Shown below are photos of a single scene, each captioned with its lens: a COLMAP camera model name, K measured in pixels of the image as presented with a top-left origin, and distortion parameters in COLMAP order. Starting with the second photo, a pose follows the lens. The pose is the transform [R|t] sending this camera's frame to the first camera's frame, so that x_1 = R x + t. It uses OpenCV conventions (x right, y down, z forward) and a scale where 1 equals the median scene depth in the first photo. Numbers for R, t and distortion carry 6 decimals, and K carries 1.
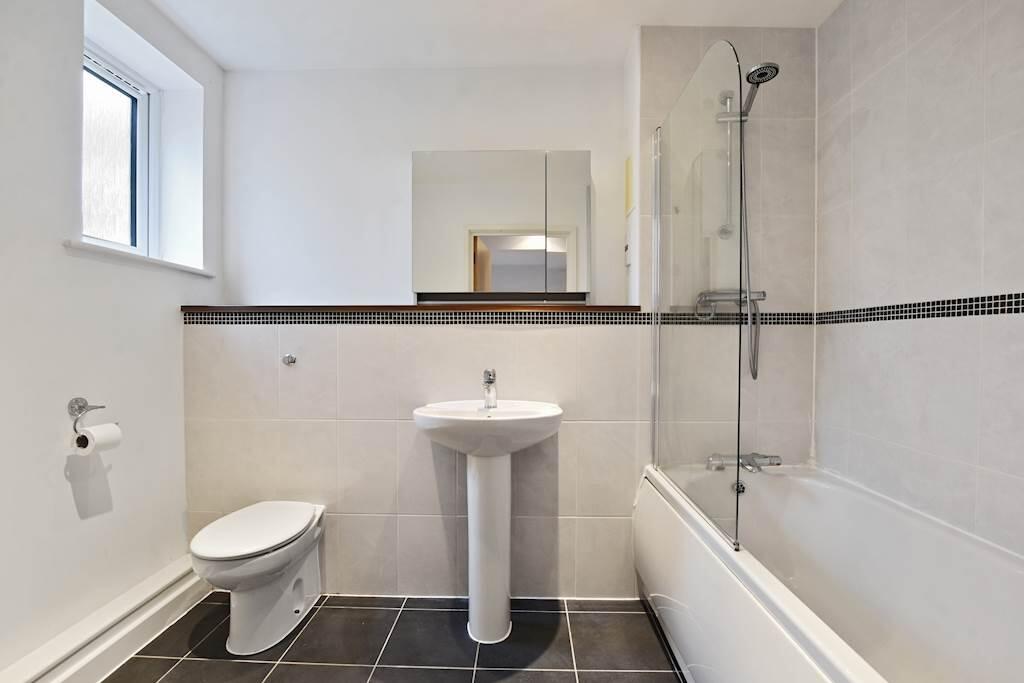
lens RADIAL K [[459.0, 0, 514.1], [0, 459.0, 346.5], [0, 0, 1]] dist [-0.000949, -0.000389]
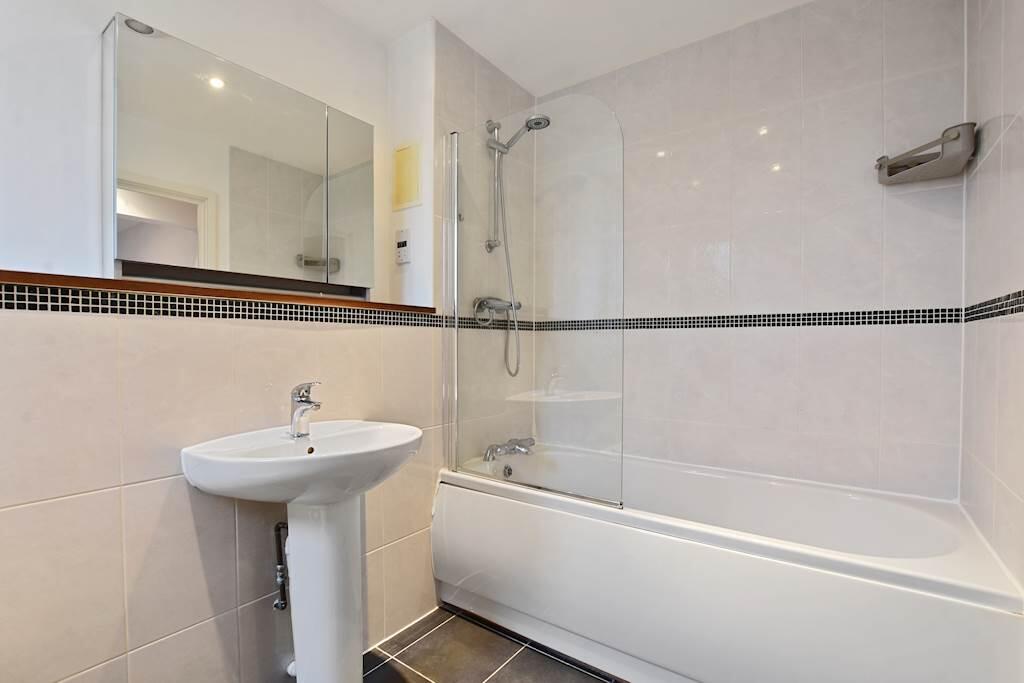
lens RADIAL K [[479.7, 0, 514.4], [0, 479.7, 344.1], [0, 0, 1]] dist [-0.001803, 0.000108]
pose [[0.575378, -0.001588, 0.817886, -0.462435], [-0.002793, 0.999988, 0.003906, -0.016120], [-0.817883, -0.004532, 0.575367, 0.275569]]
